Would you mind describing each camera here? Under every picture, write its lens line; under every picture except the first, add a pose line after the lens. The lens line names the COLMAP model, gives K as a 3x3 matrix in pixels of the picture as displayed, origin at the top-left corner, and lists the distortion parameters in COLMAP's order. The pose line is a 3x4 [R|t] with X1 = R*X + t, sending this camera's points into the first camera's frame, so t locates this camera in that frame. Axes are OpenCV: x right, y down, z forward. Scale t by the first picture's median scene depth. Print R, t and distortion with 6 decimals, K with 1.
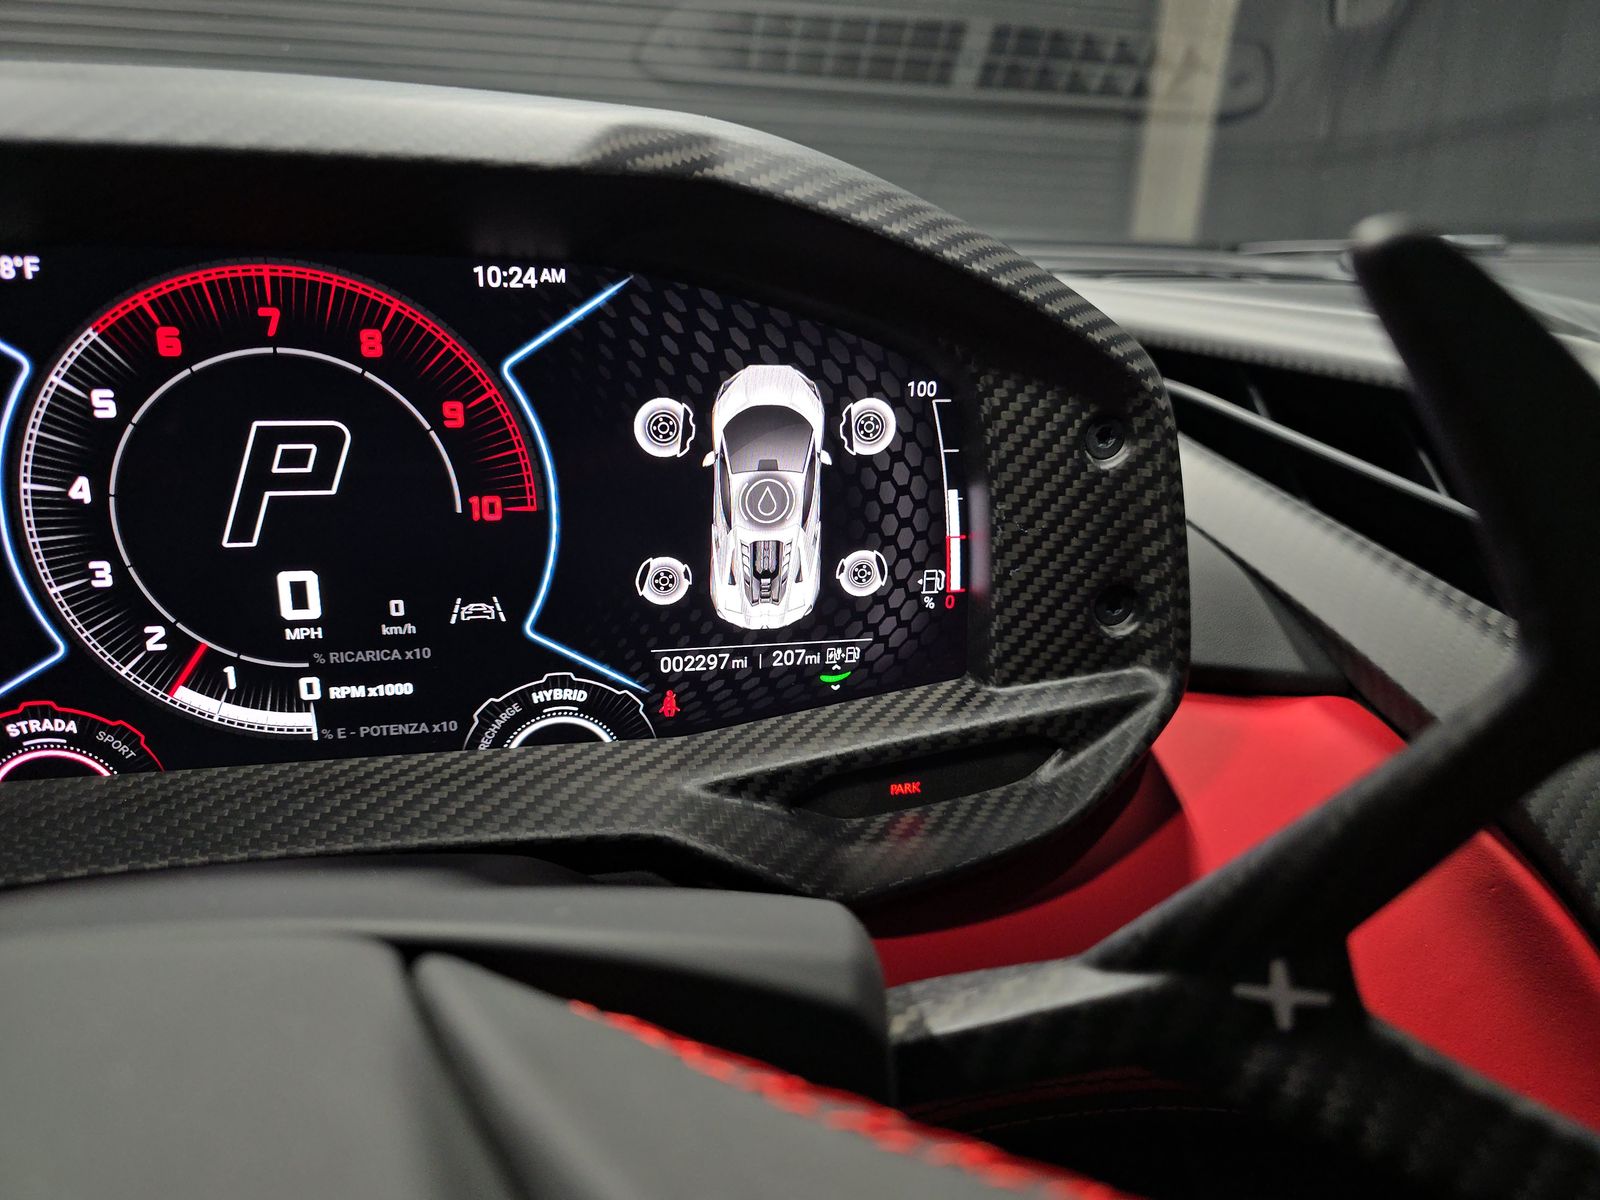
lens RADIAL K [[1077.1, 0, 821.6], [0, 1077.1, 595.6], [0, 0, 1]] dist [-0.000900, -0.036888]
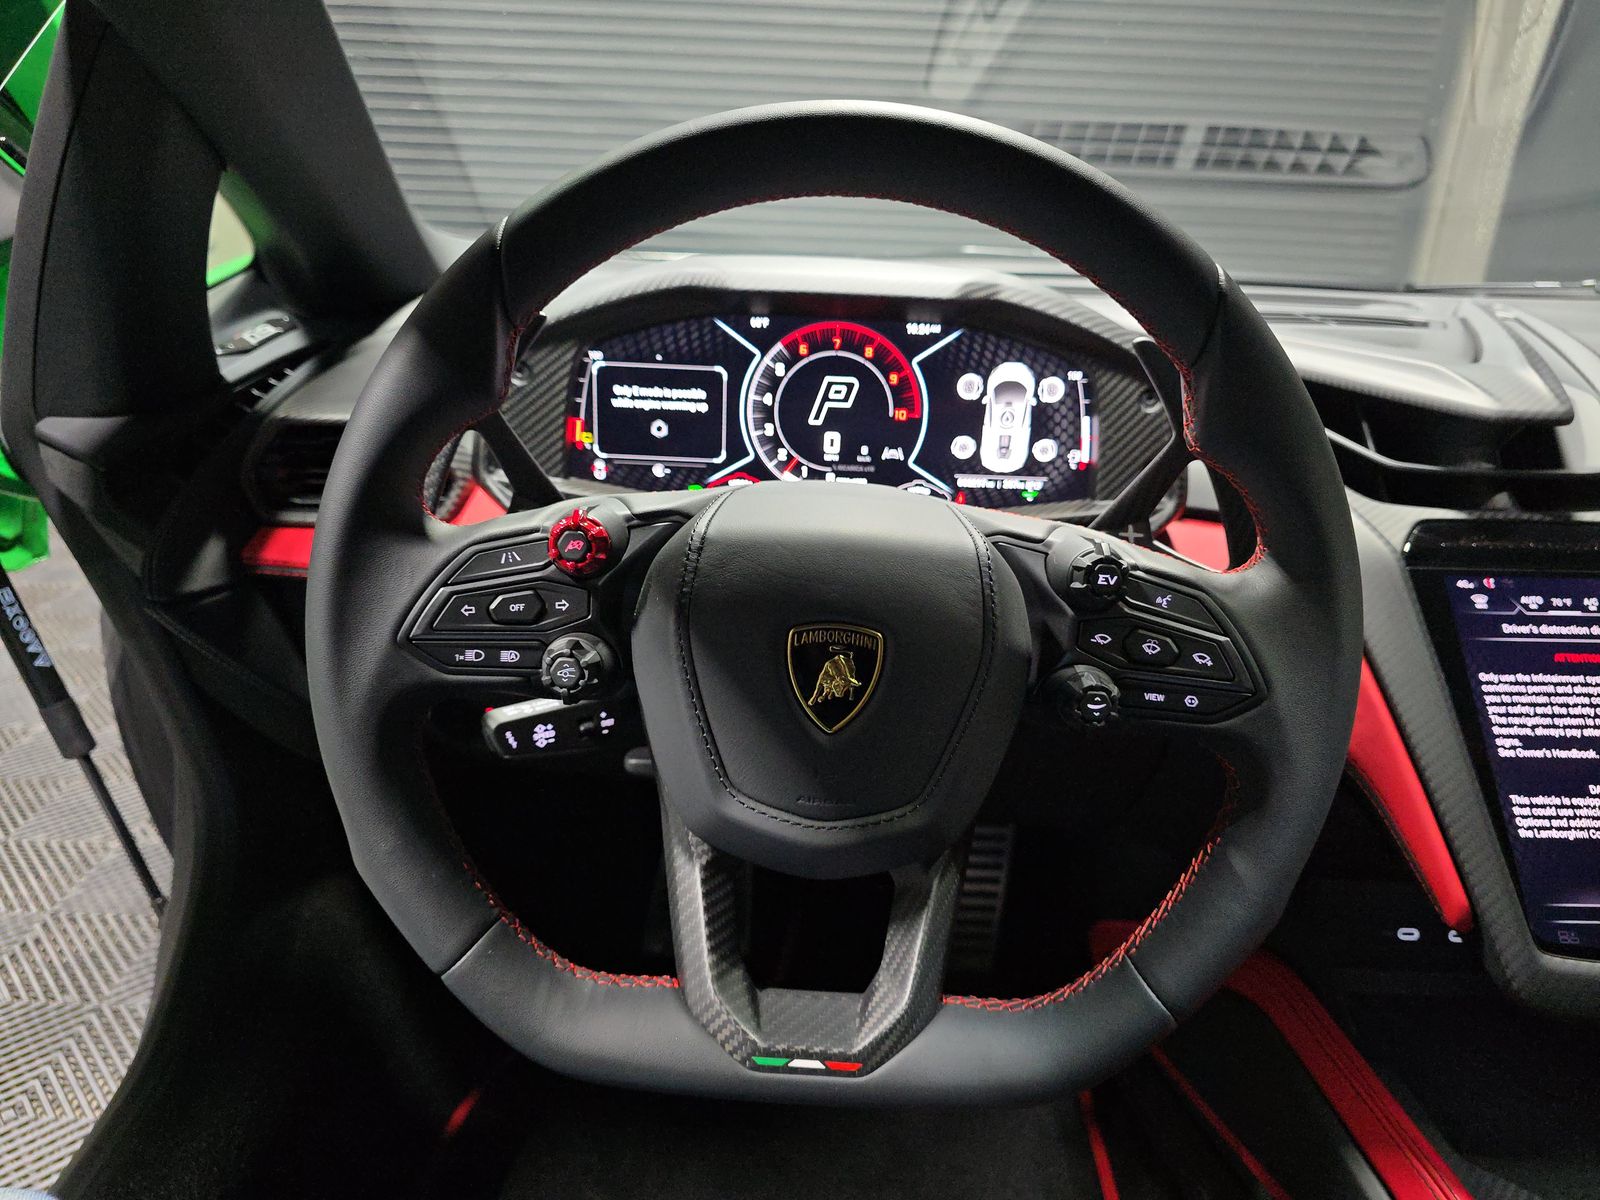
lens RADIAL K [[1089.9, 0, 800.0], [0, 1089.9, 600.0], [0, 0, 1]] dist [0.041666, -0.052772]
pose [[0.966831, 0.083704, -0.241312, 0.134991], [-0.083195, 0.996457, 0.012318, 0.350826], [0.241488, 0.008167, 0.970370, -1.622518]]
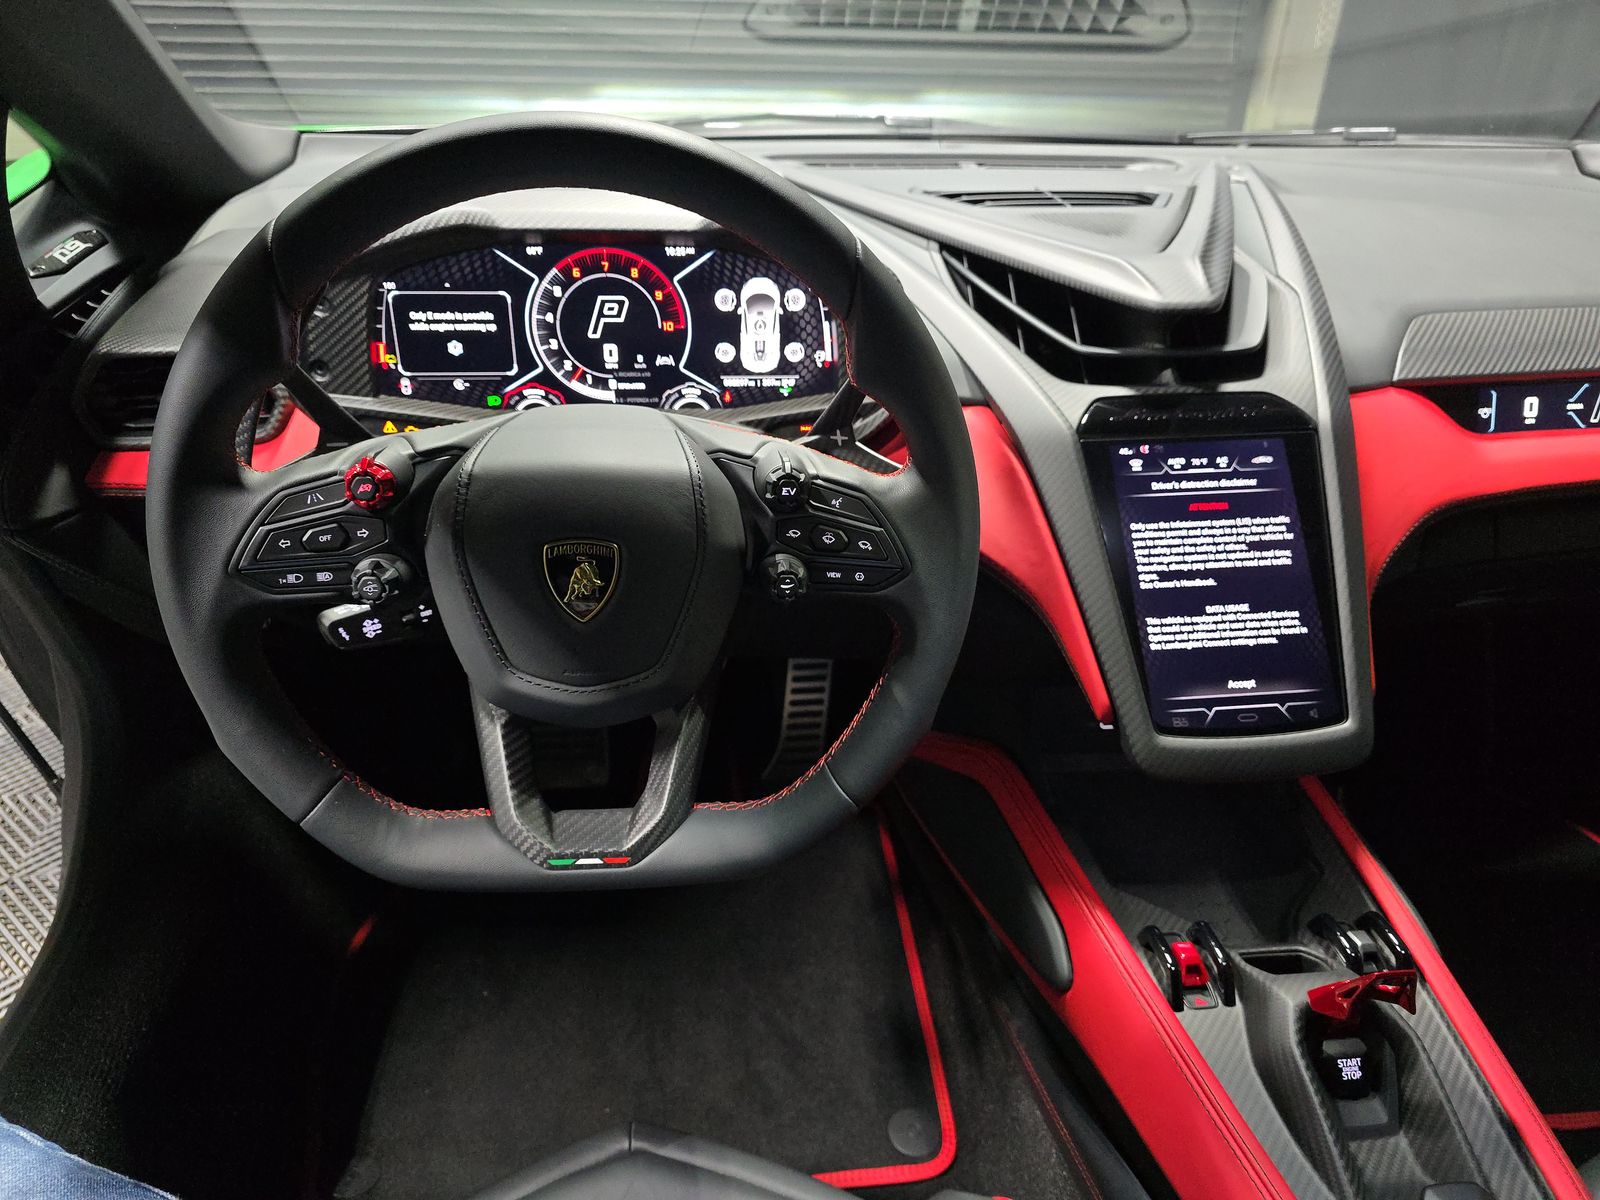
lens RADIAL K [[1089.9, 0, 800.0], [0, 1089.9, 600.0], [0, 0, 1]] dist [0.041666, -0.052772]
pose [[0.989391, 0.053216, -0.135180, 0.507421], [-0.030688, 0.986055, 0.163566, 0.161881], [0.141999, -0.157683, 0.977227, -2.049749]]
